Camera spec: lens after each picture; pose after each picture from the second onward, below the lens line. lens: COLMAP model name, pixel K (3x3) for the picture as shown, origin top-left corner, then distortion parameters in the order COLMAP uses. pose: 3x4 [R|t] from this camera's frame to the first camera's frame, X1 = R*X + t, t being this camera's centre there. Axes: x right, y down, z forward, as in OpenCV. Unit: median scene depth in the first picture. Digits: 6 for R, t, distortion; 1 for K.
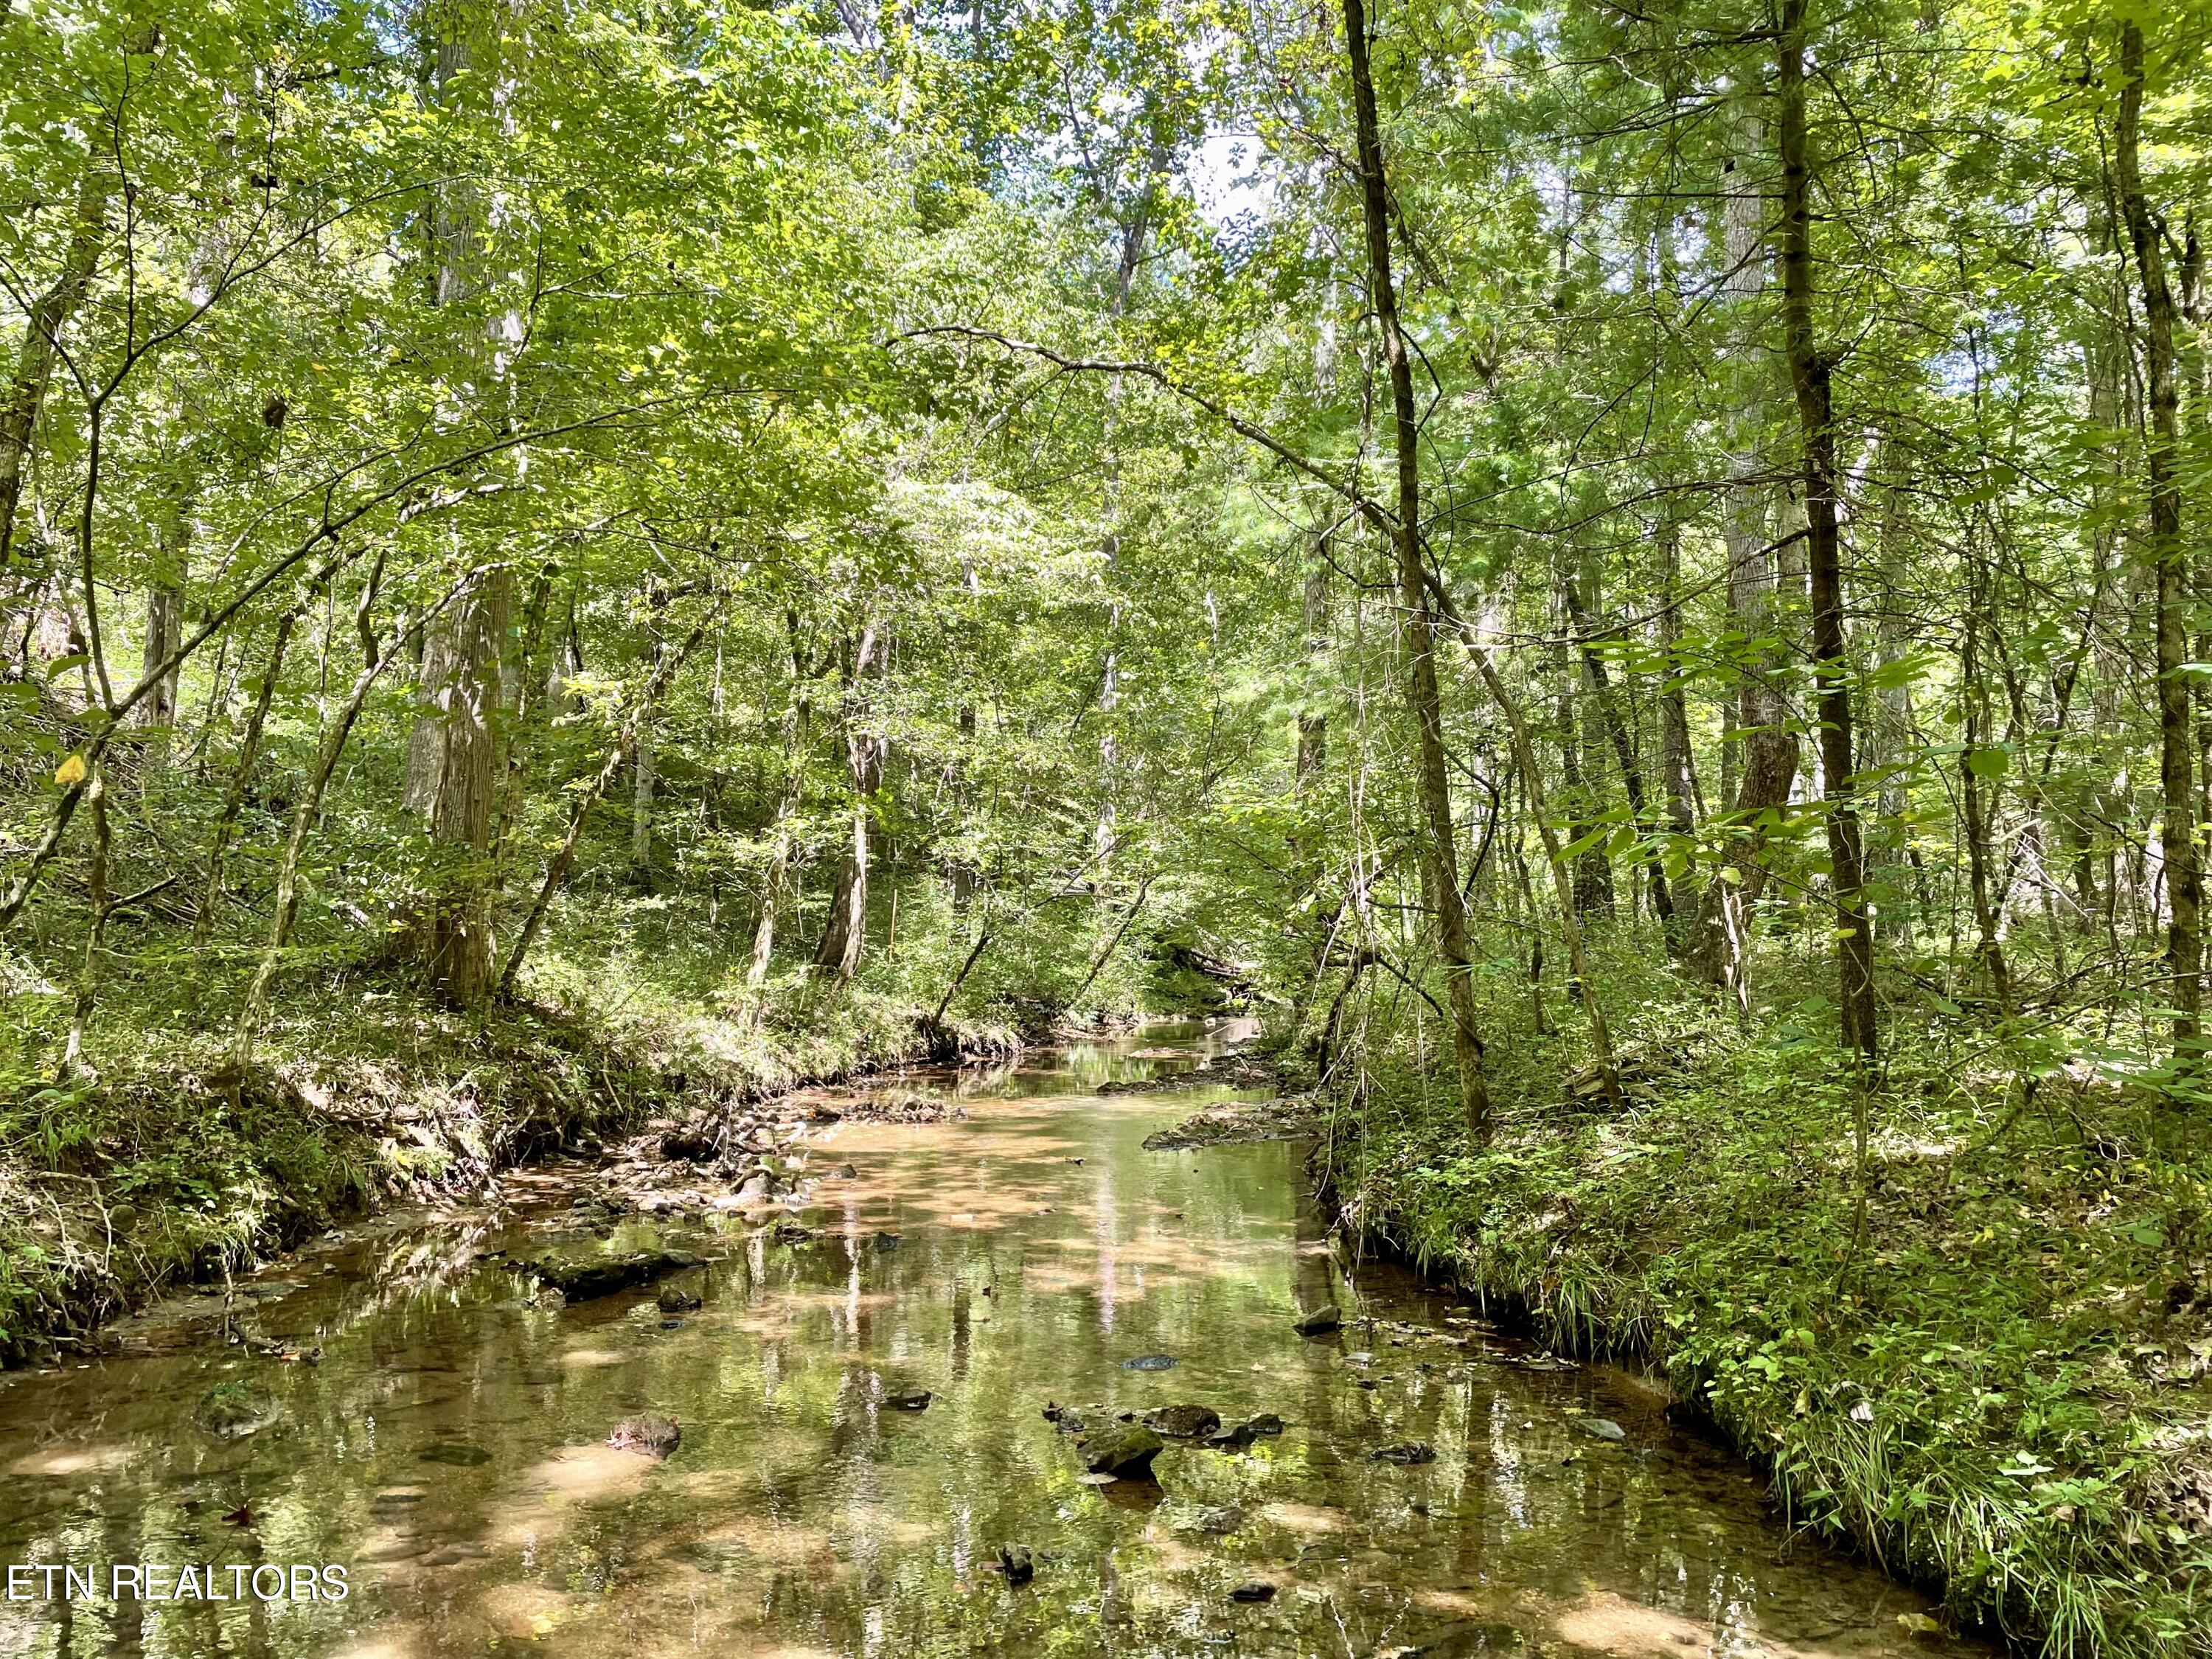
lens RADIAL K [[1659.0, 0, 1103.4], [0, 1659.0, 822.9], [0, 0, 1]] dist [0.005076, -0.027579]
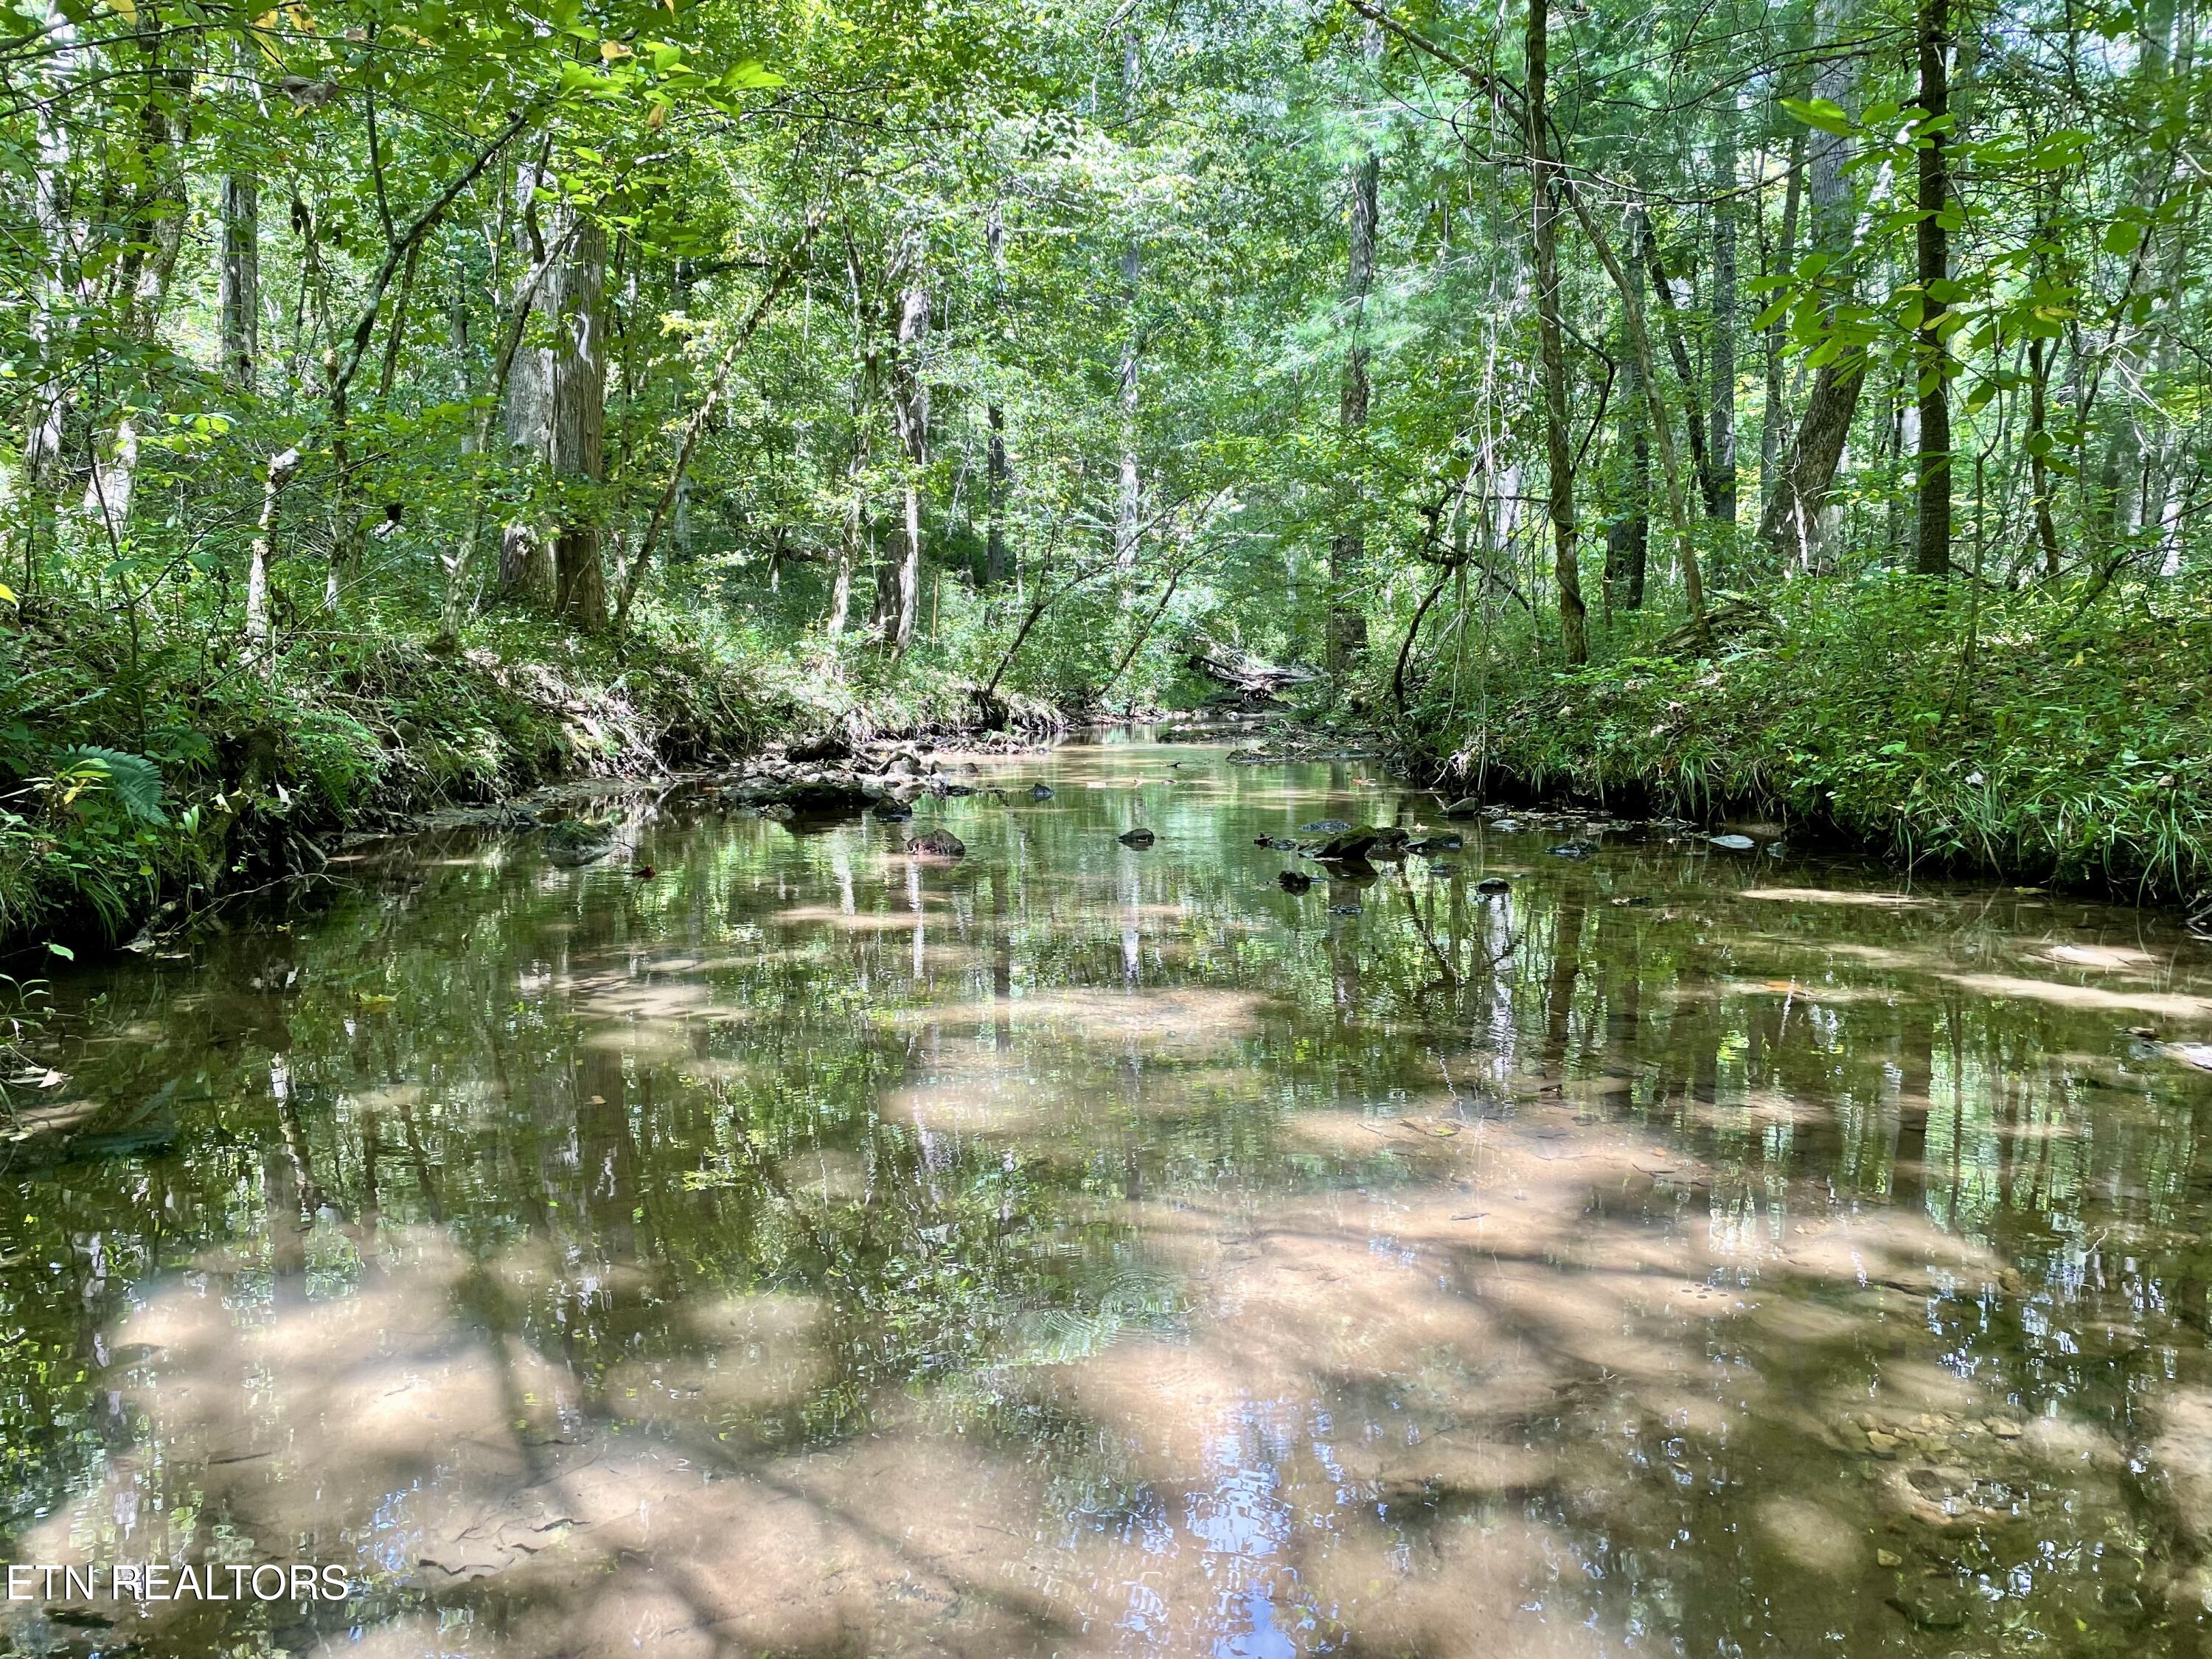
lens RADIAL K [[1659.0, 0, 1096.8], [0, 1659.0, 847.0], [0, 0, 1]] dist [0.005076, -0.027579]
pose [[0.999952, -0.009750, 0.000587, -0.058414], [0.009501, 0.984871, 0.173029, 0.059471], [-0.002265, -0.173016, 0.984916, -0.063991]]
